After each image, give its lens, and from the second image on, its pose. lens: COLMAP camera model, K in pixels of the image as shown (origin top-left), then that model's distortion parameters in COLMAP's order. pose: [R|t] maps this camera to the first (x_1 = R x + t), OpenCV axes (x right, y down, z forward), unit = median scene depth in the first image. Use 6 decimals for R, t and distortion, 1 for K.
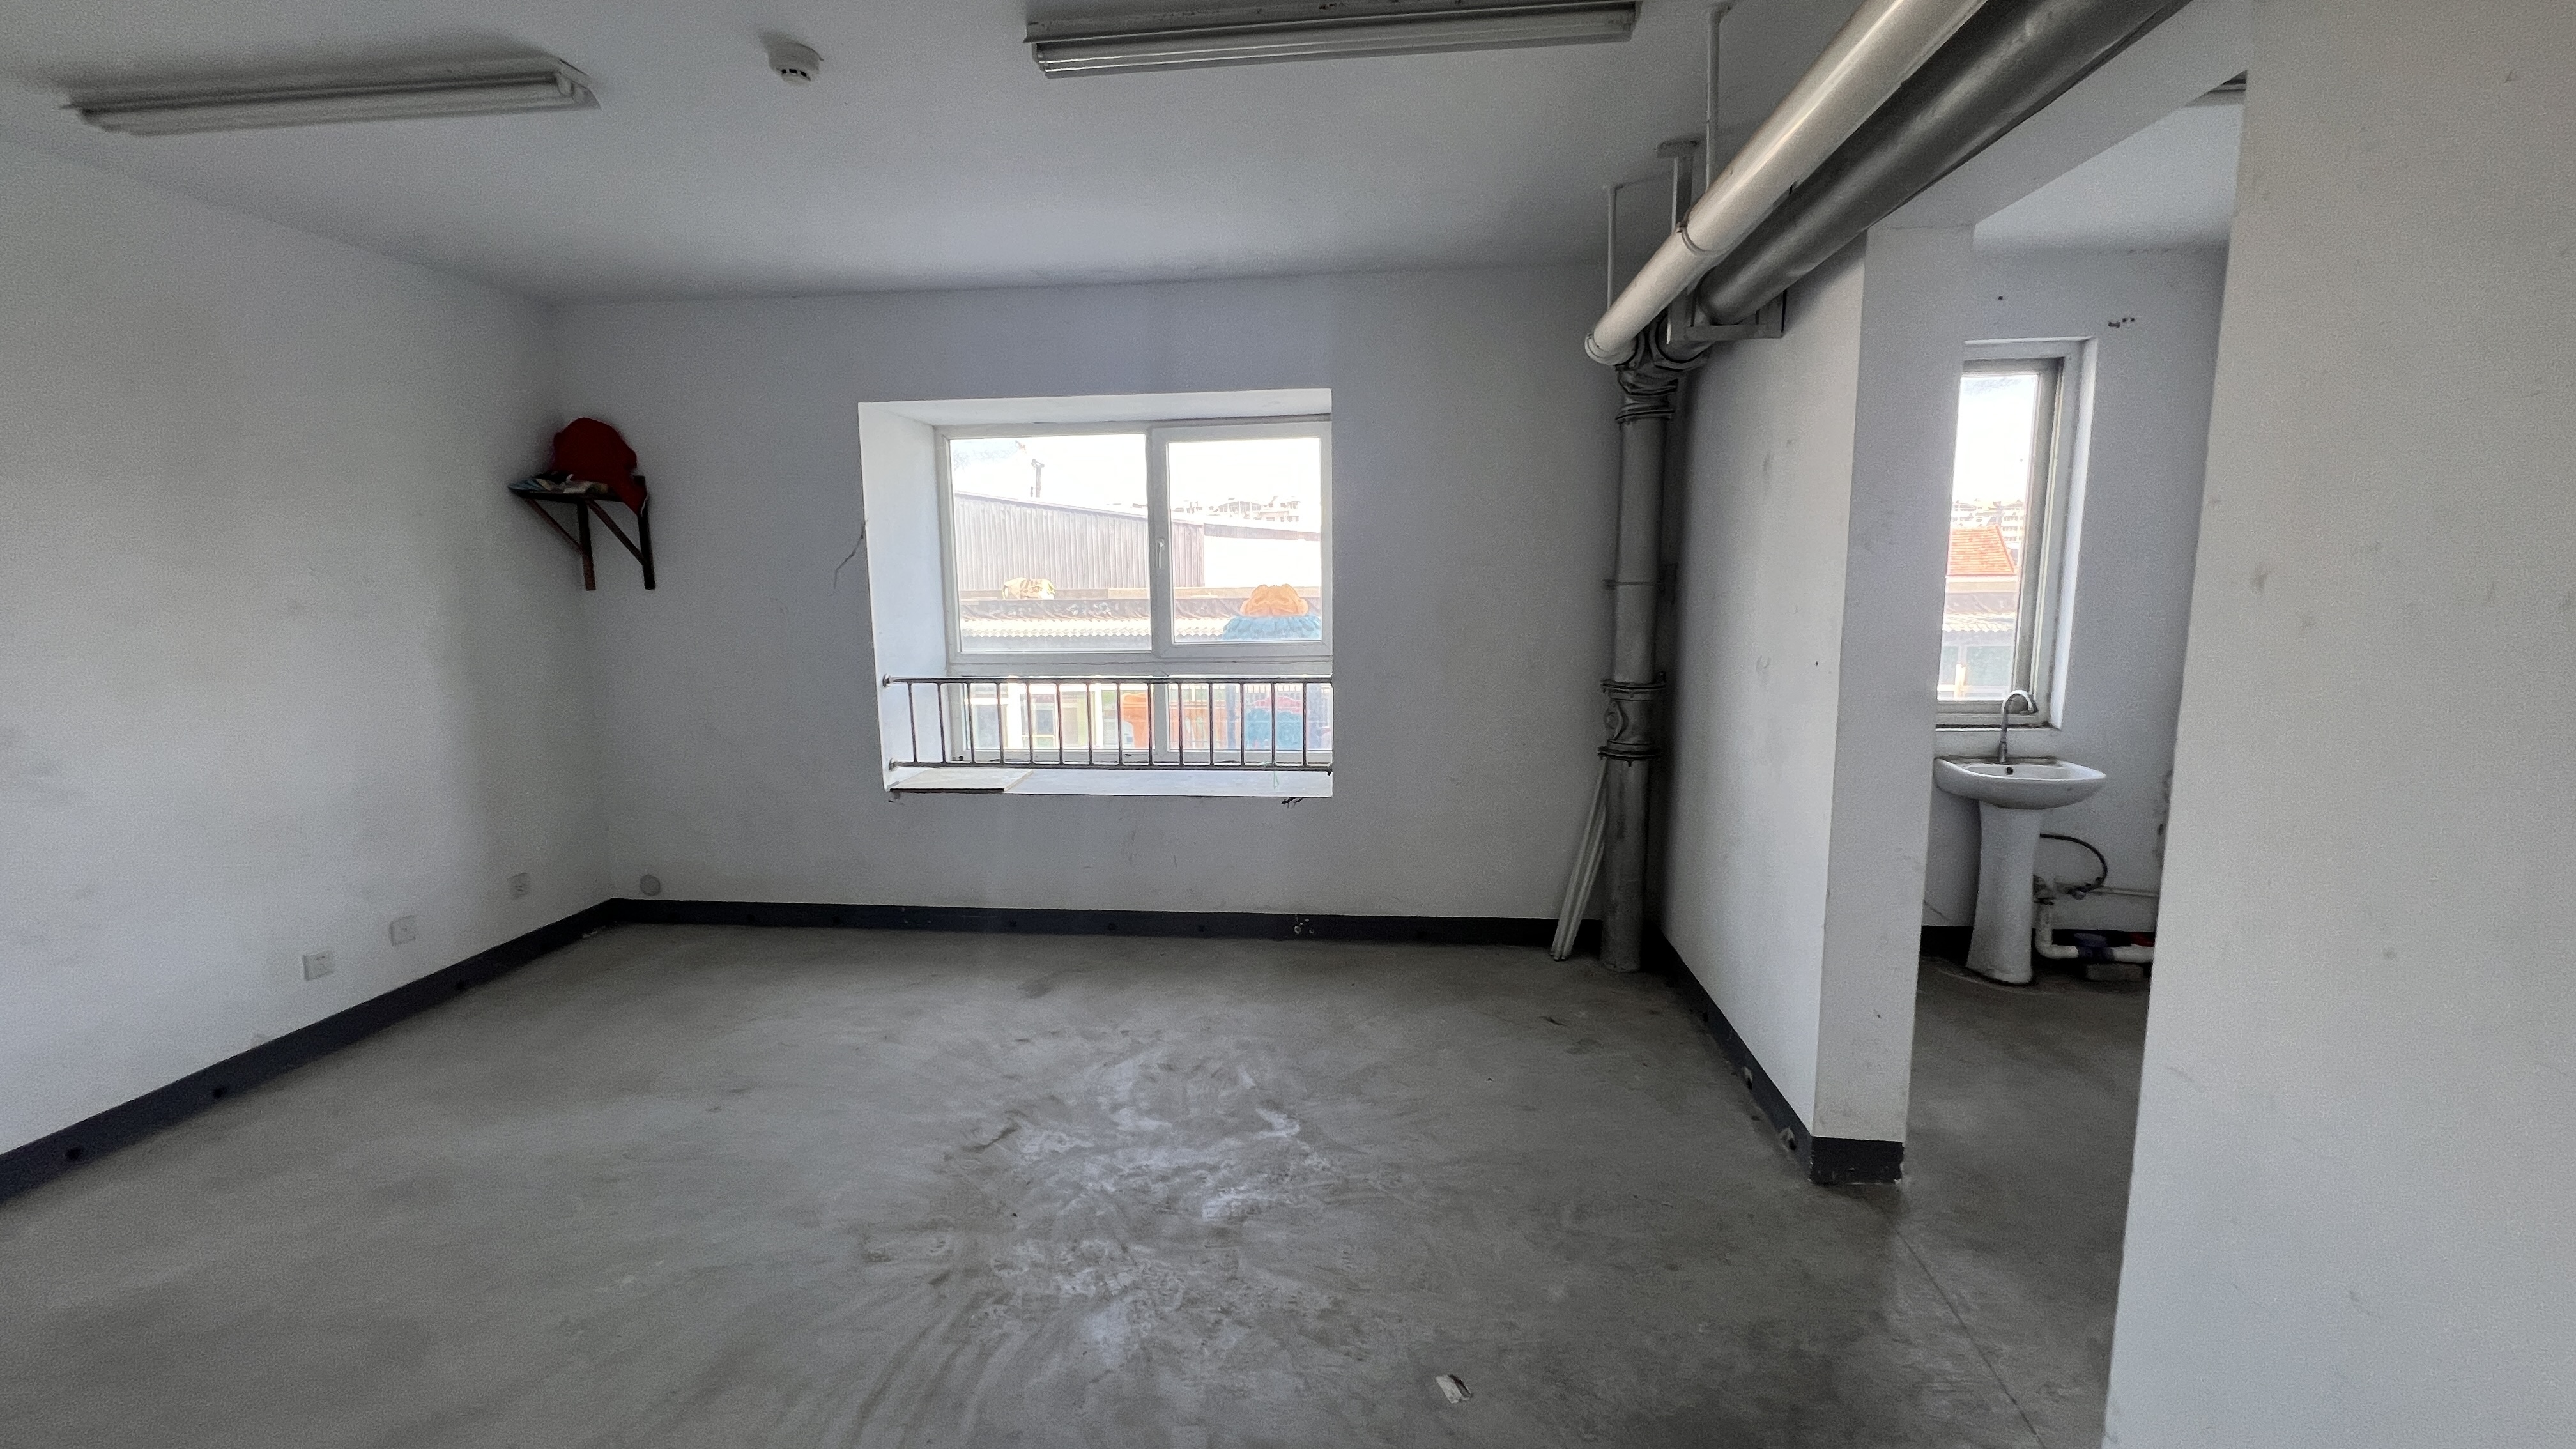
lens RADIAL K [[1090.2, 0, 1279.4], [0, 1090.2, 724.2], [0, 0, 1]] dist [-0.000217, 0.000108]
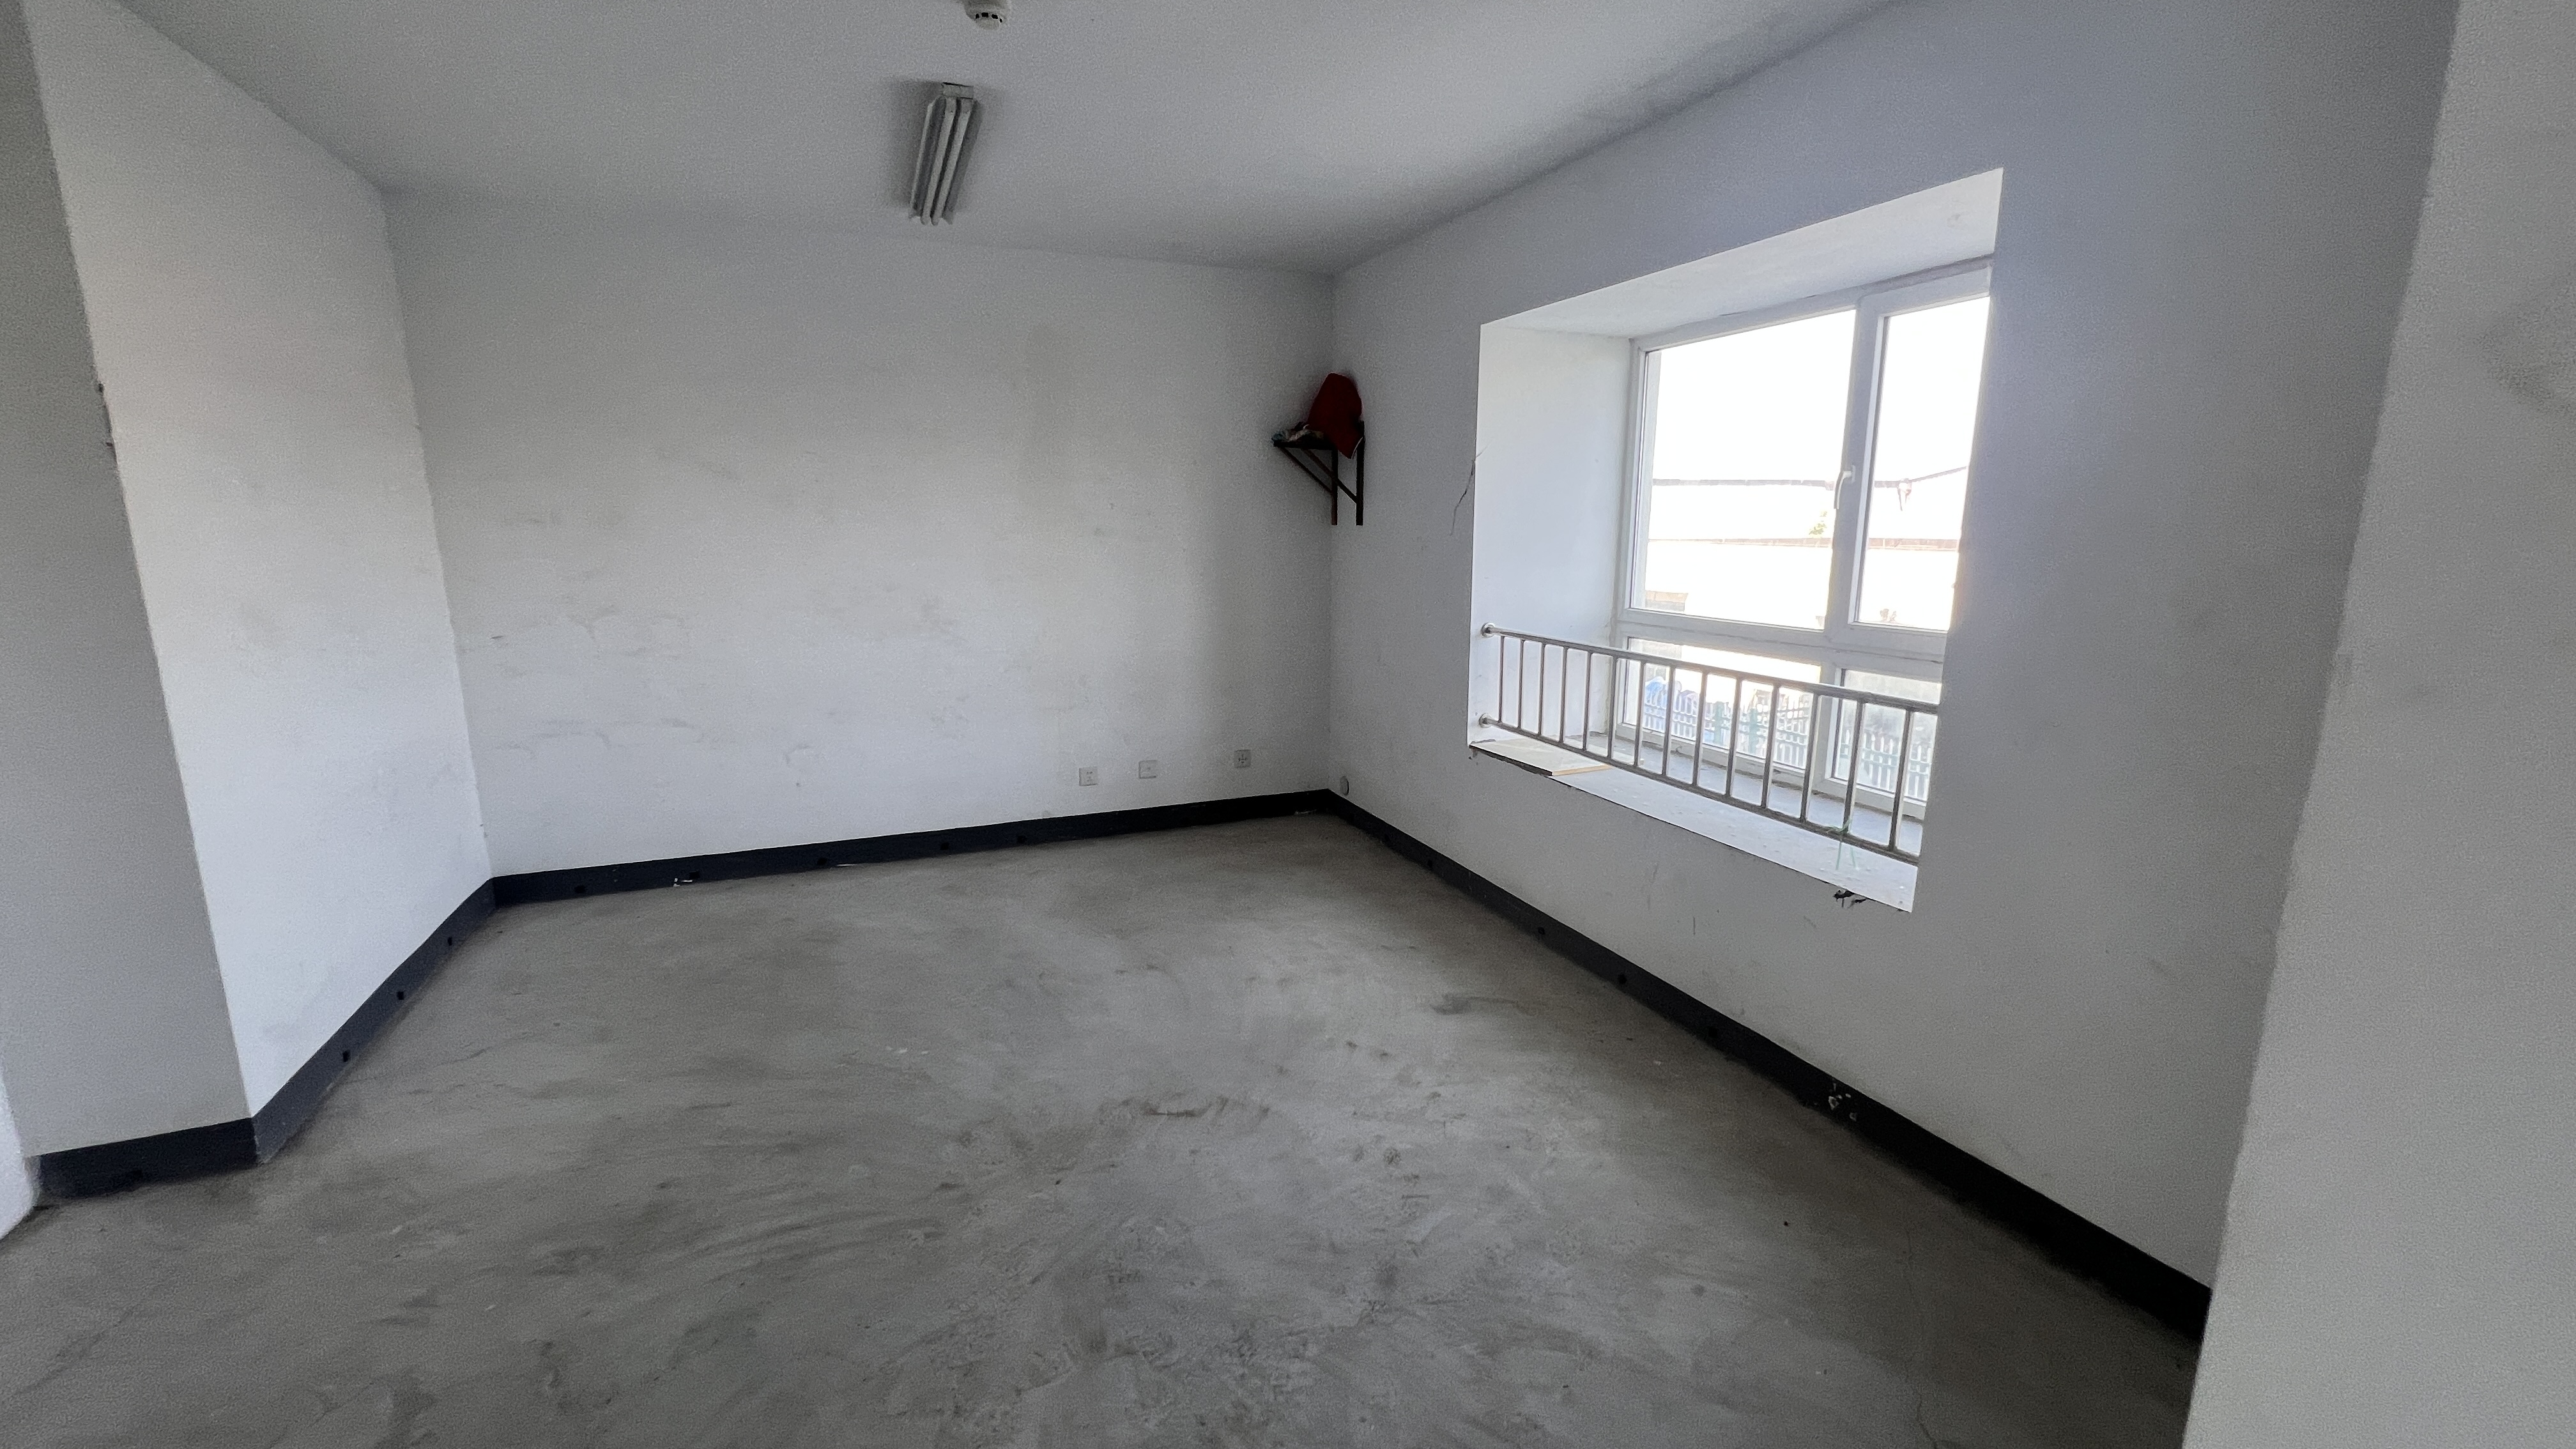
lens RADIAL K [[1051.3, 0, 1280.3], [0, 1051.3, 718.5], [0, 0, 1]] dist [0.000286, 0.000013]
pose [[0.454583, 0.180011, -0.872325, 0.416842], [-0.133304, 0.982084, 0.133194, -0.073013], [0.880673, 0.055736, 0.470435, 0.509885]]
